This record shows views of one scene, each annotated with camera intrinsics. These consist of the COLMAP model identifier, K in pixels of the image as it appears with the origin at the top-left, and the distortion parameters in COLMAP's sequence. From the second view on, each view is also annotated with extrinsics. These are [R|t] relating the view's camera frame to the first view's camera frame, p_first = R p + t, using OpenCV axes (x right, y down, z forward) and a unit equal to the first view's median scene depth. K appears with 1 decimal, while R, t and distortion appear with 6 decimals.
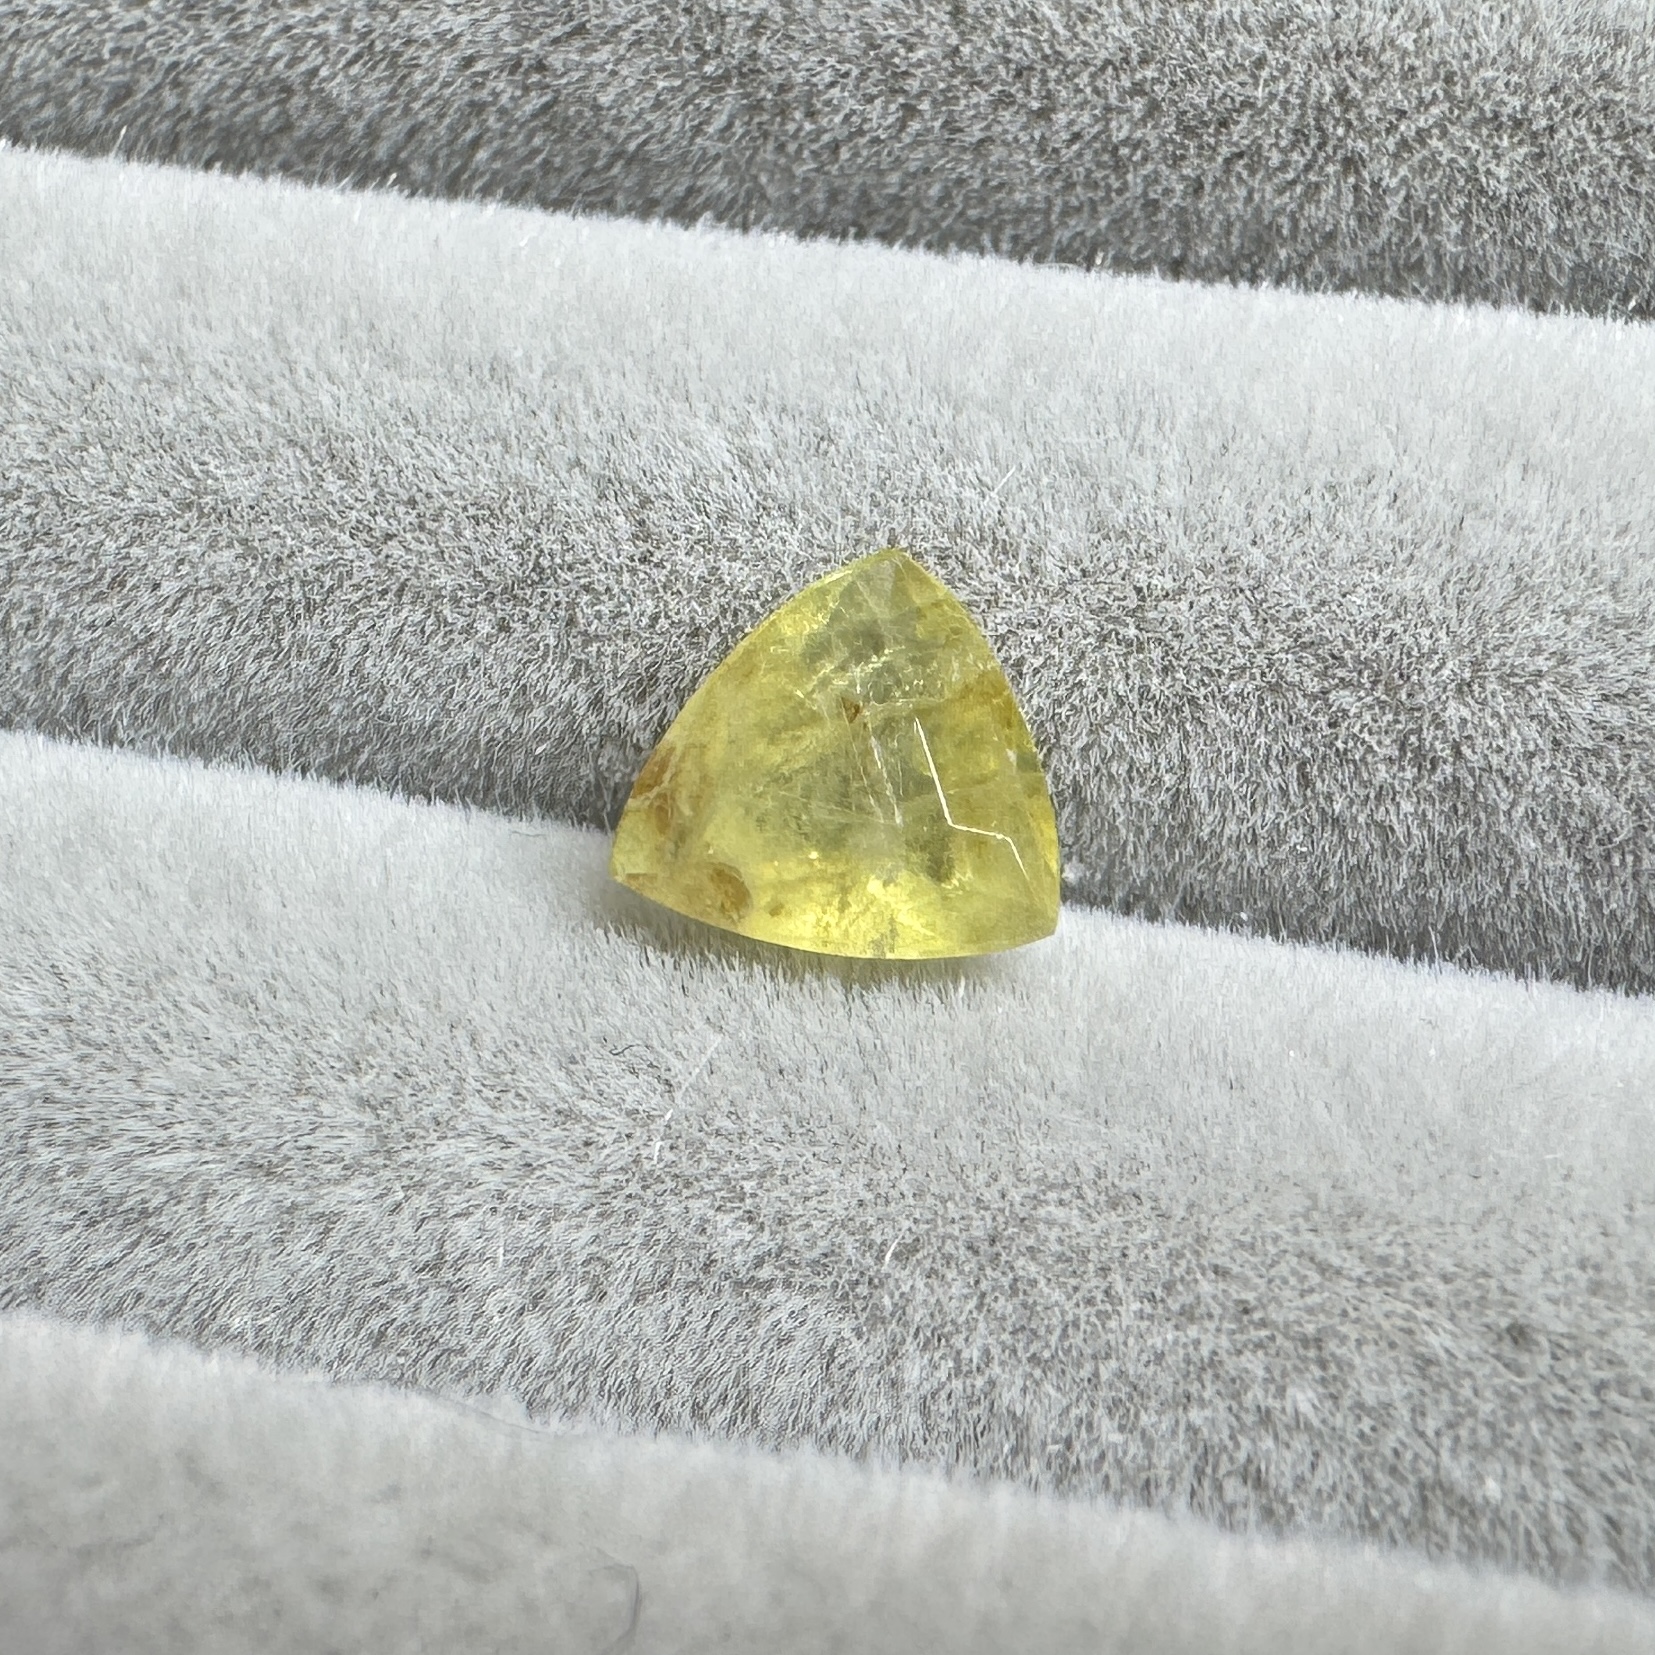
lens RADIAL K [[3138.4, 0, 827.5], [0, 3138.4, 827.5], [0, 0, 1]] dist [0.005058, -0.125743]
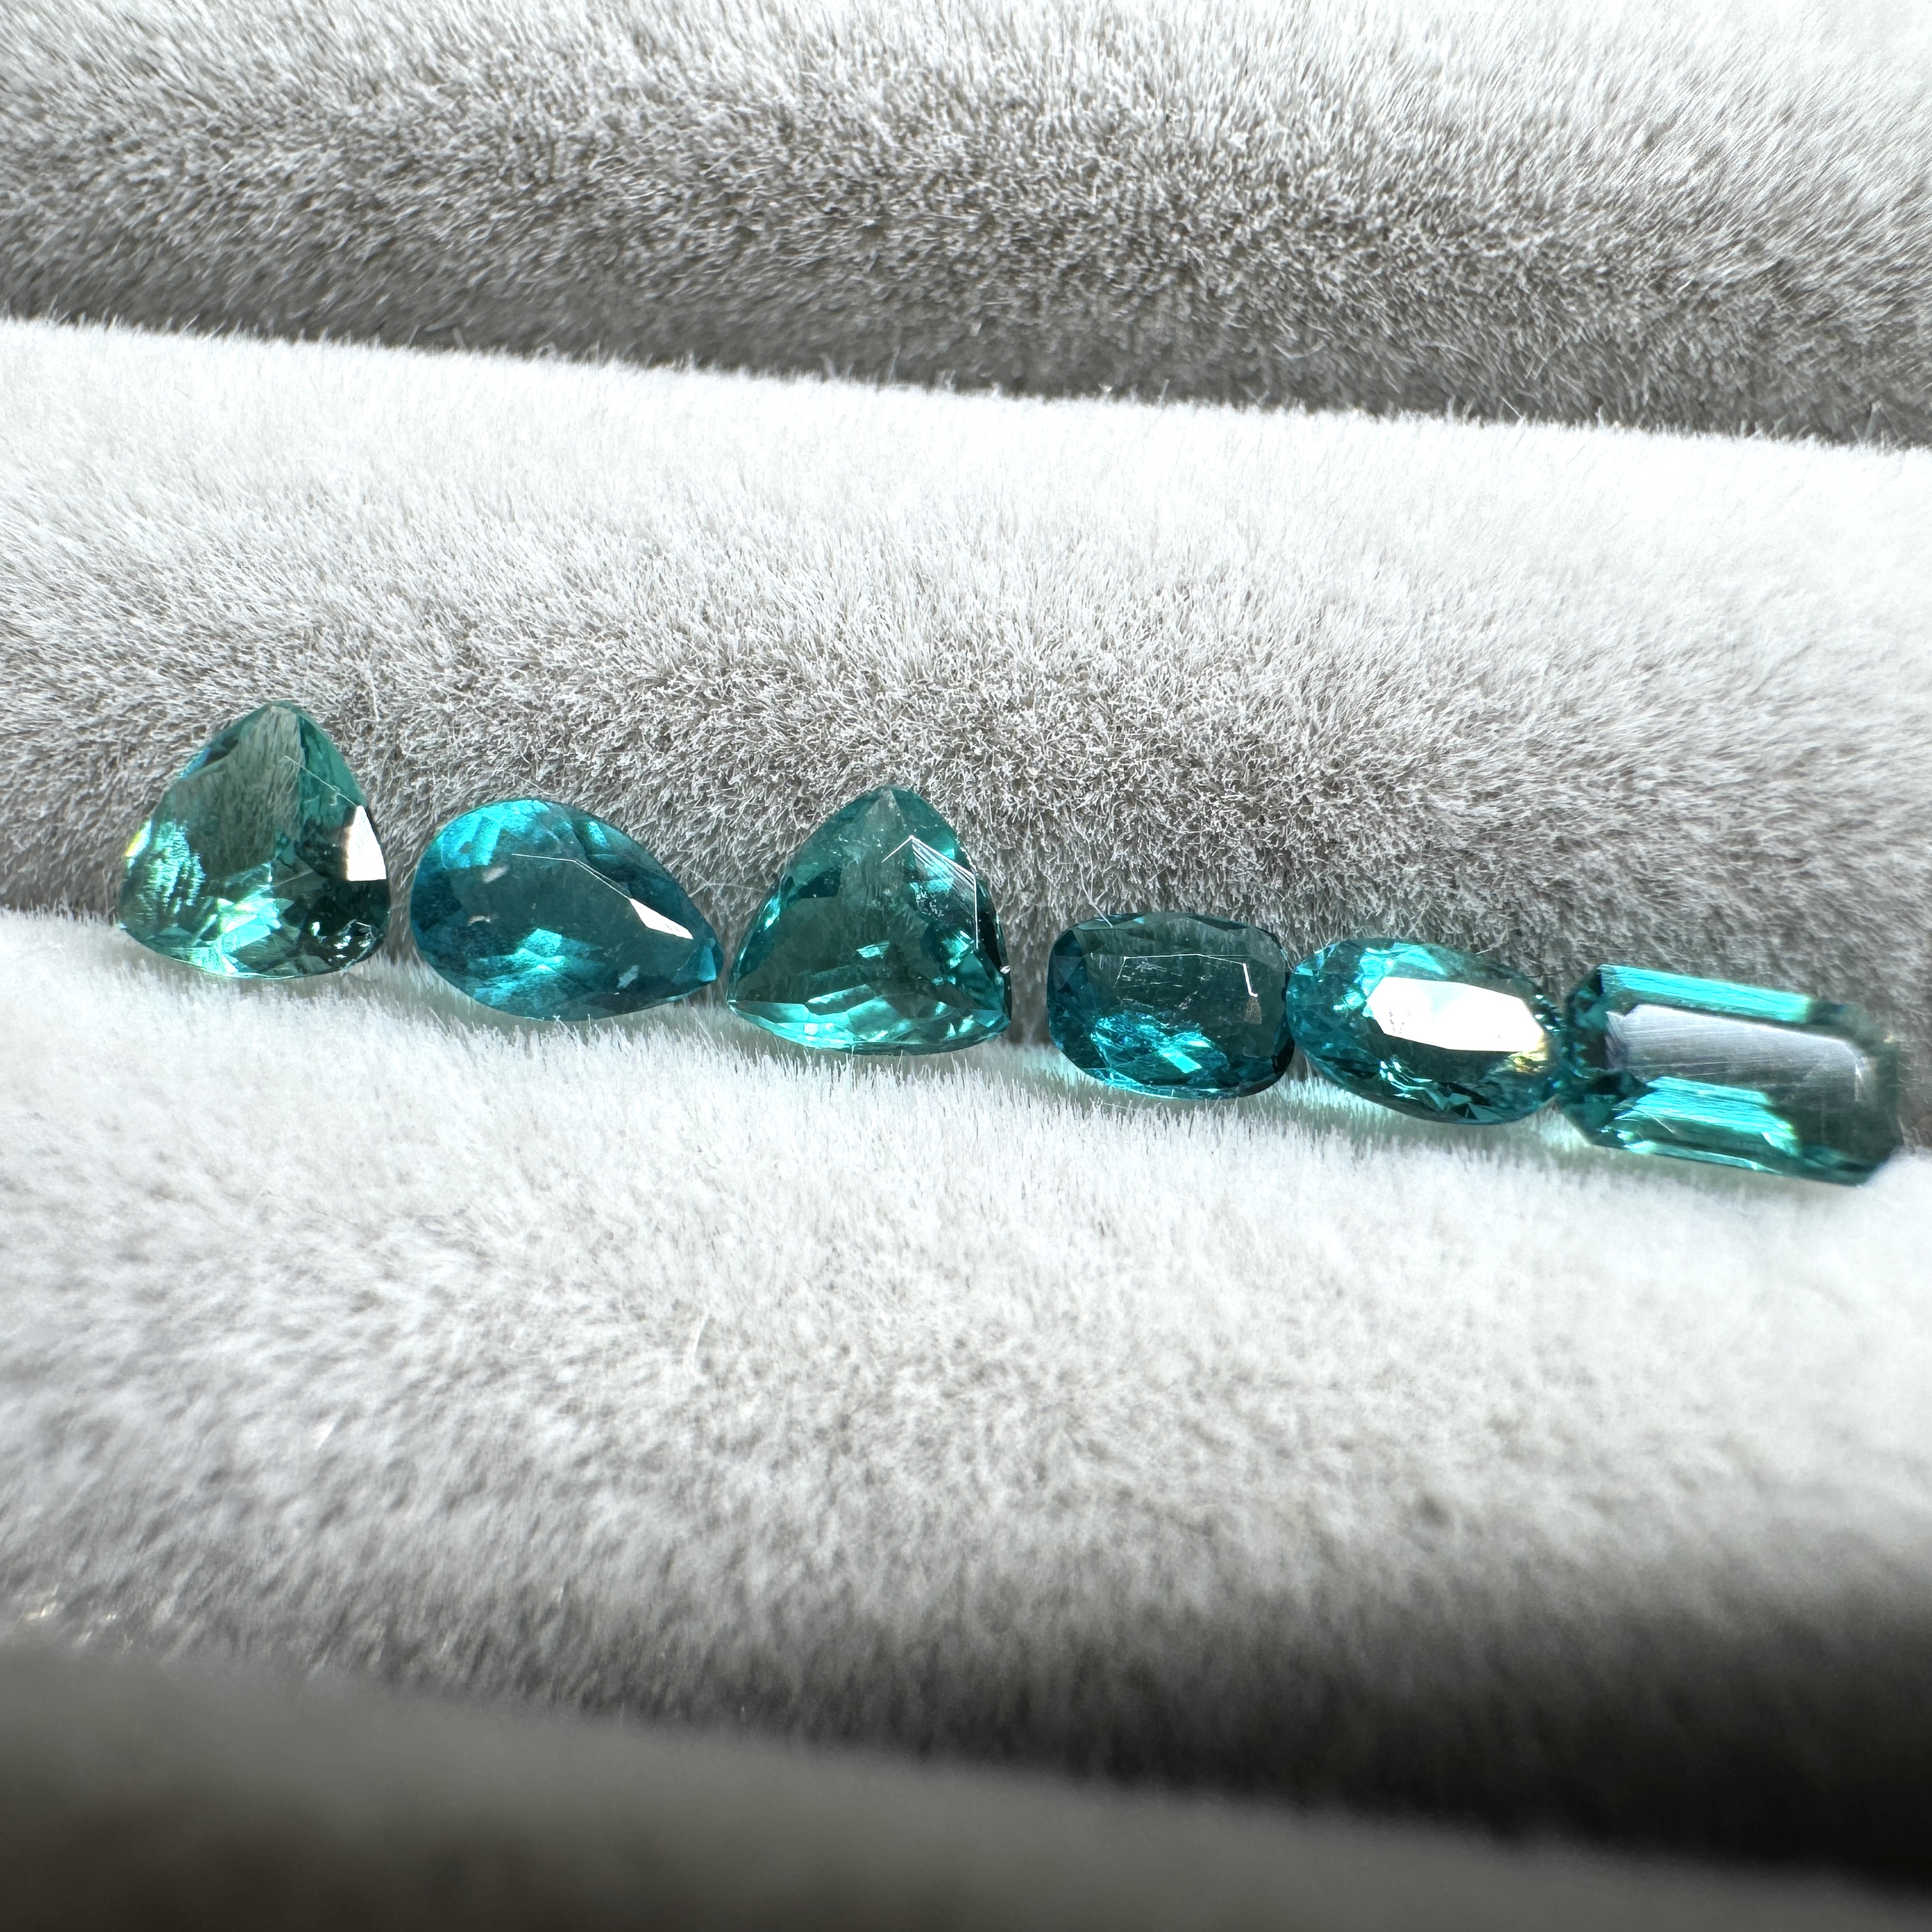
lens RADIAL K [[3610.6, 0, 966.0], [0, 3610.6, 966.0], [0, 0, 1]] dist [-0.145198, 0.135749]
pose [[0.994957, -0.037102, 0.093193, -0.015859], [0.037113, 0.999310, 0.001608, 0.003627], [-0.093188, 0.001859, 0.995647, -0.117690]]
